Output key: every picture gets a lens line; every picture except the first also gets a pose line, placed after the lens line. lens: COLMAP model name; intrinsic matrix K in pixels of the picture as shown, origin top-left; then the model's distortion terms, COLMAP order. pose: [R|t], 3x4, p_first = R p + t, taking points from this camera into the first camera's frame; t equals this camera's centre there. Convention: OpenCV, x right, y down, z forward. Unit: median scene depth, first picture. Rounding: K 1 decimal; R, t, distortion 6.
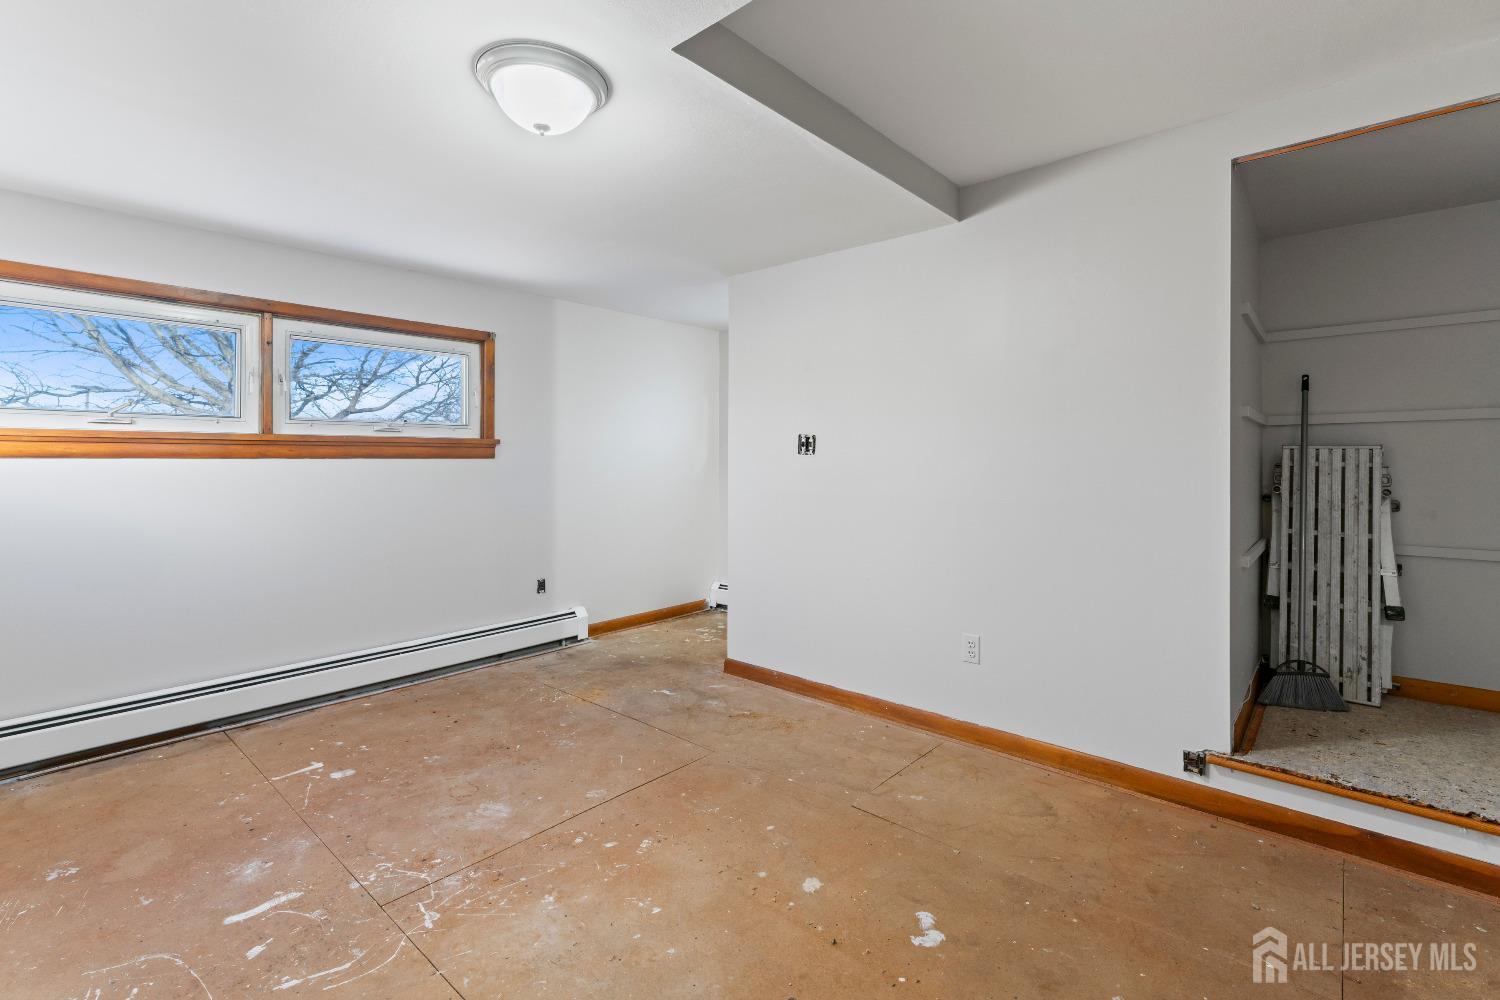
lens RADIAL K [[682.2, 0, 733.0], [0, 682.2, 457.1], [0, 0, 1]] dist [0.001377, -0.000573]
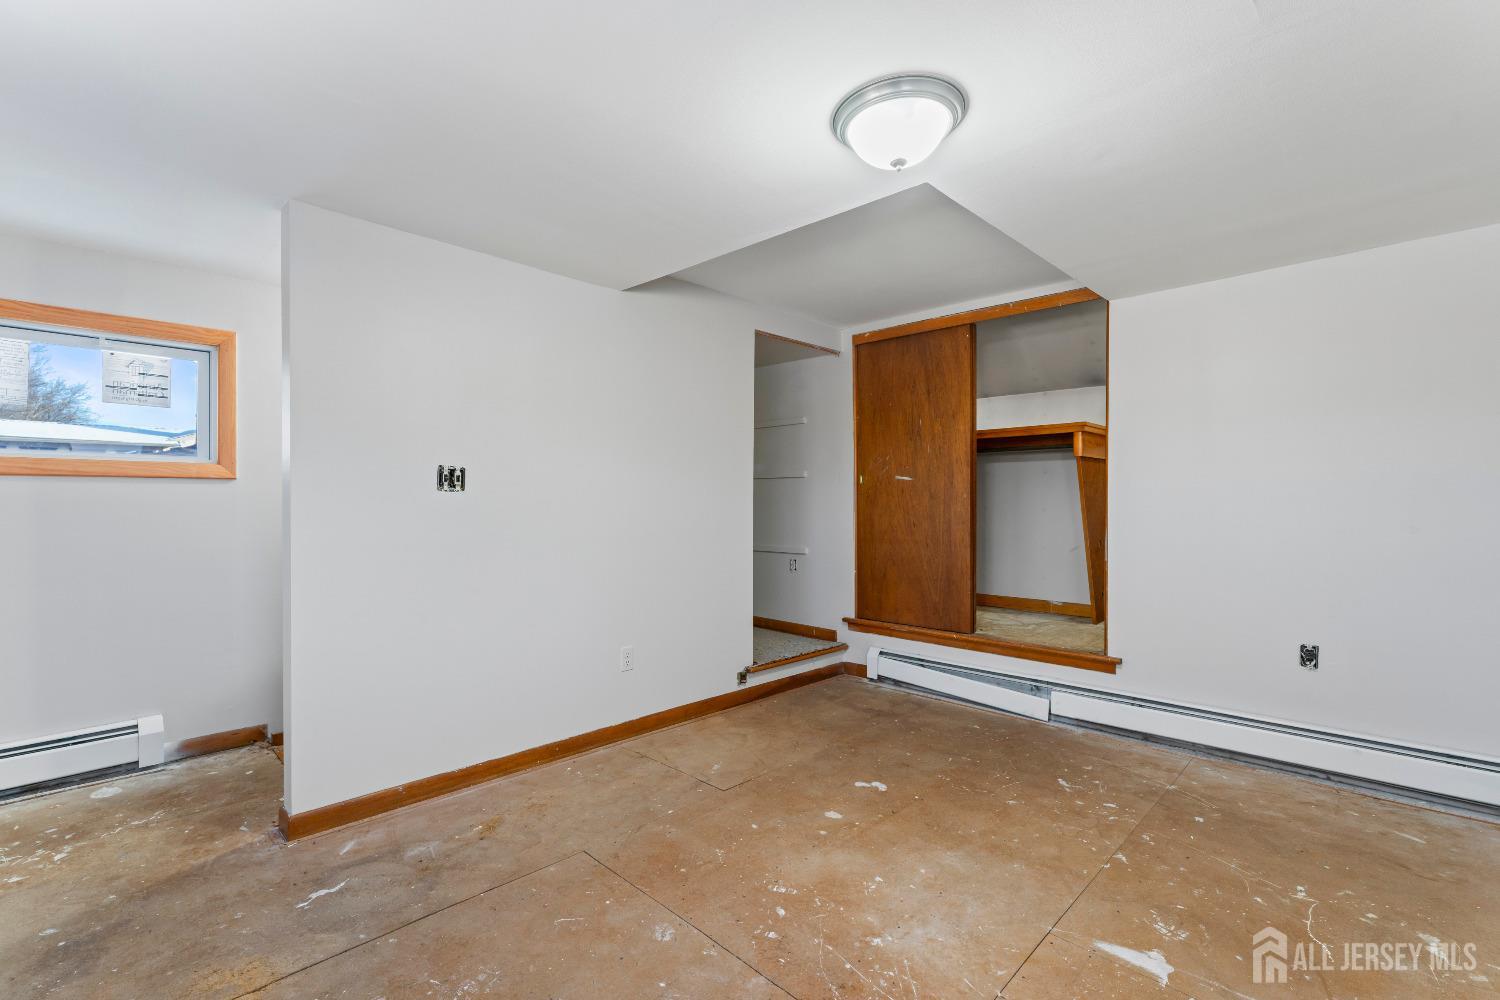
lens RADIAL K [[682.2, 0, 748.9], [0, 682.2, 505.9], [0, 0, 1]] dist [0.001377, -0.000573]
pose [[0.027471, -0.007733, 0.999593, -0.881621], [-0.007072, 0.999944, 0.007930, 0.006189], [-0.999598, -0.007287, 0.027415, 0.814283]]
